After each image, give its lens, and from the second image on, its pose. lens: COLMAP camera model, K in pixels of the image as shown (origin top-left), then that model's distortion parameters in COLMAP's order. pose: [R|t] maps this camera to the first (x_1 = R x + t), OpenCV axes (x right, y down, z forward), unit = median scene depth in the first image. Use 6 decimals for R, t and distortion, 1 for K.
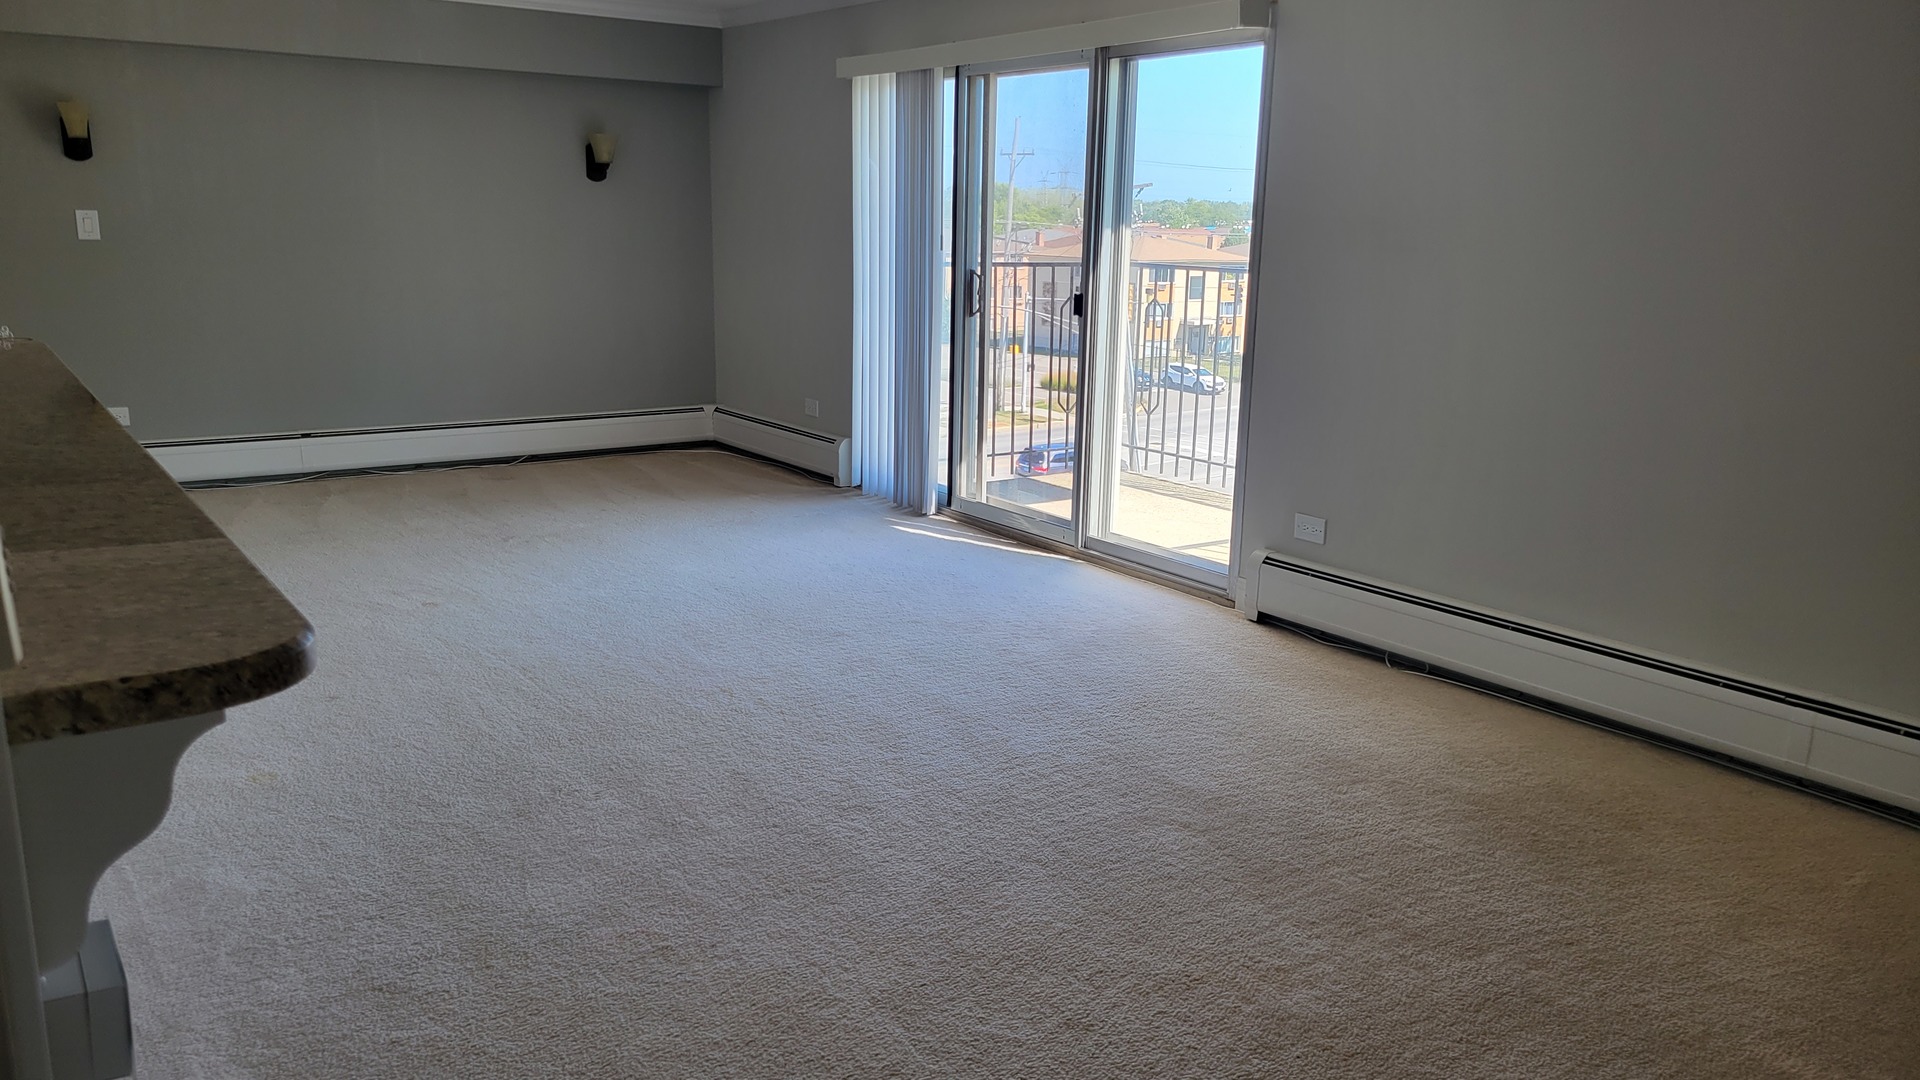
lens RADIAL K [[1436.1, 0, 955.8], [0, 1436.1, 550.1], [0, 0, 1]] dist [0.042808, -0.014537]
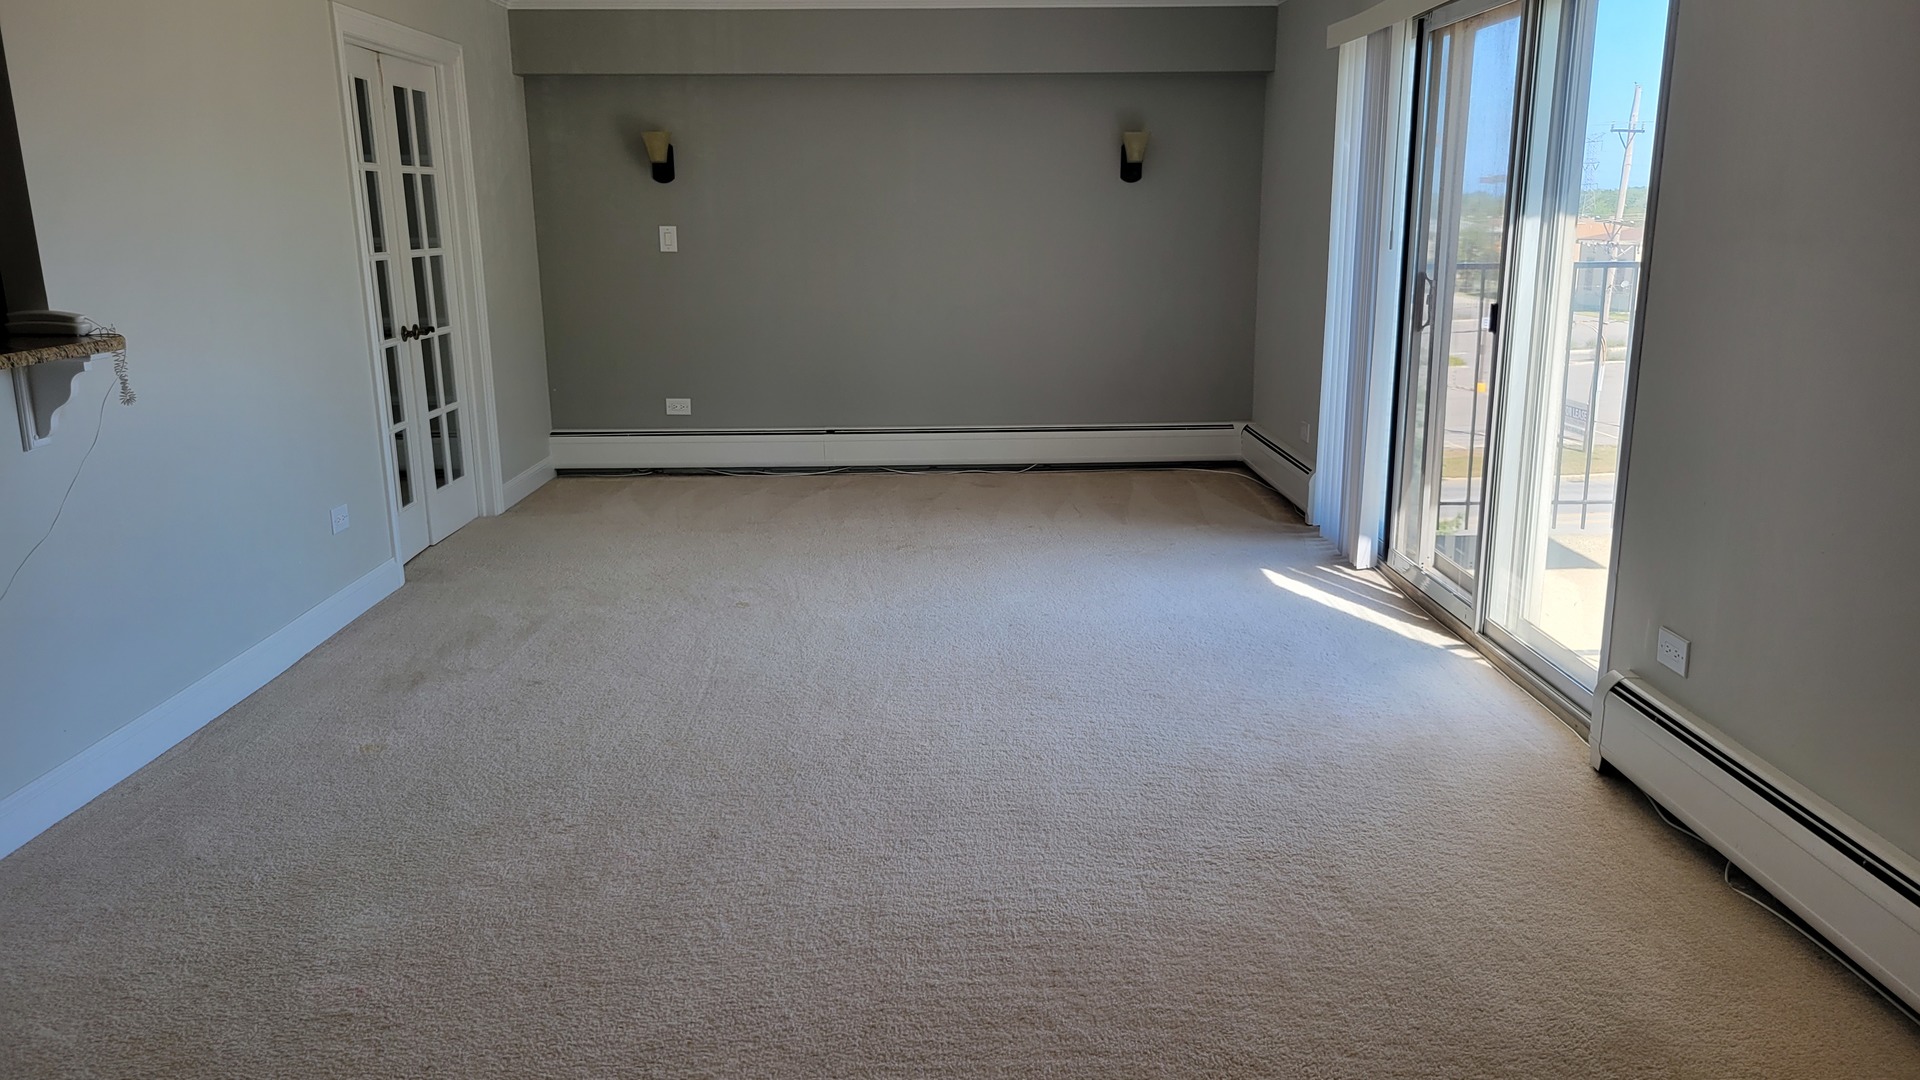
lens RADIAL K [[1436.1, 0, 982.3], [0, 1436.1, 570.2], [0, 0, 1]] dist [0.042808, -0.014537]
pose [[0.835887, 0.108920, -0.537987, 0.334158], [-0.103694, 0.993801, 0.040090, -0.046341], [0.539018, 0.022276, 0.842000, 0.243562]]
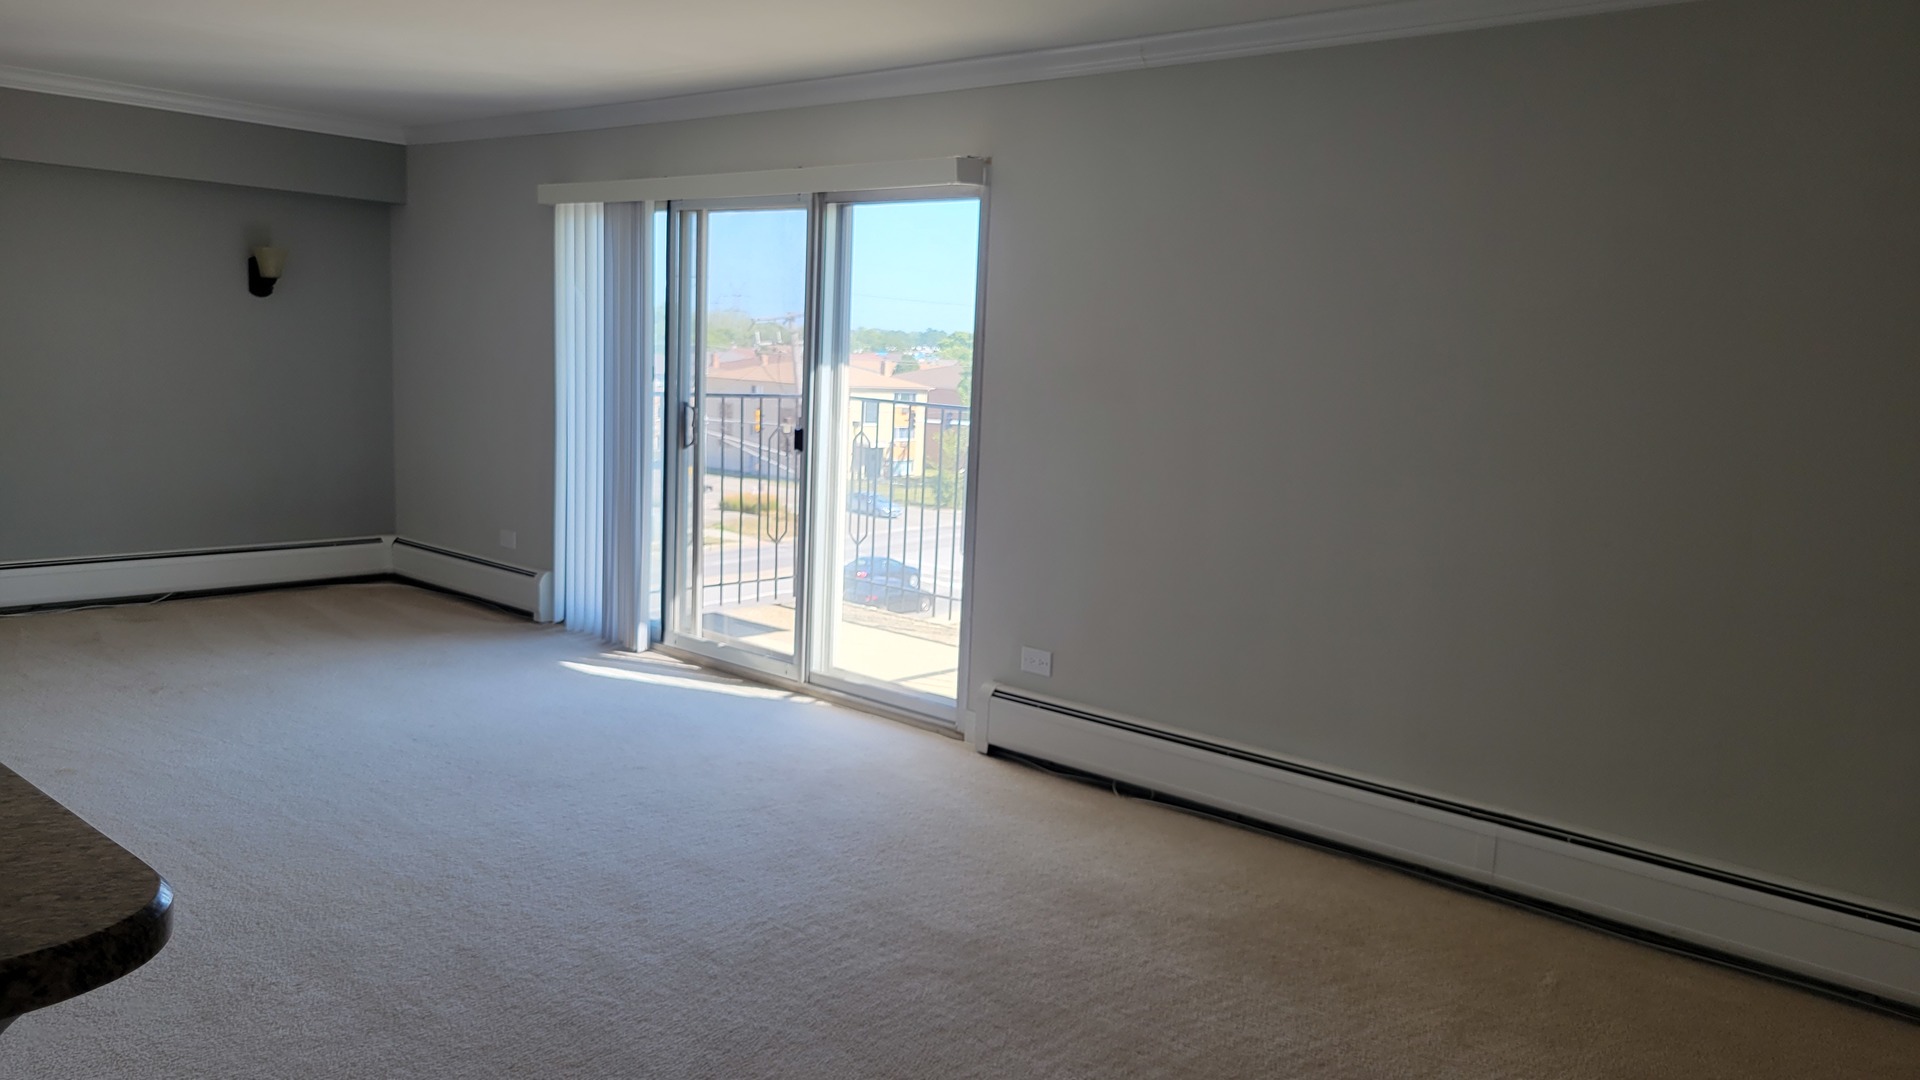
lens RADIAL K [[1436.1, 0, 968.5], [0, 1436.1, 553.4], [0, 0, 1]] dist [0.042808, -0.014537]
pose [[0.972846, -0.004925, 0.231400, -0.037370], [0.023673, 0.996648, -0.078312, -0.012130], [-0.230238, 0.081663, 0.969702, 0.008618]]
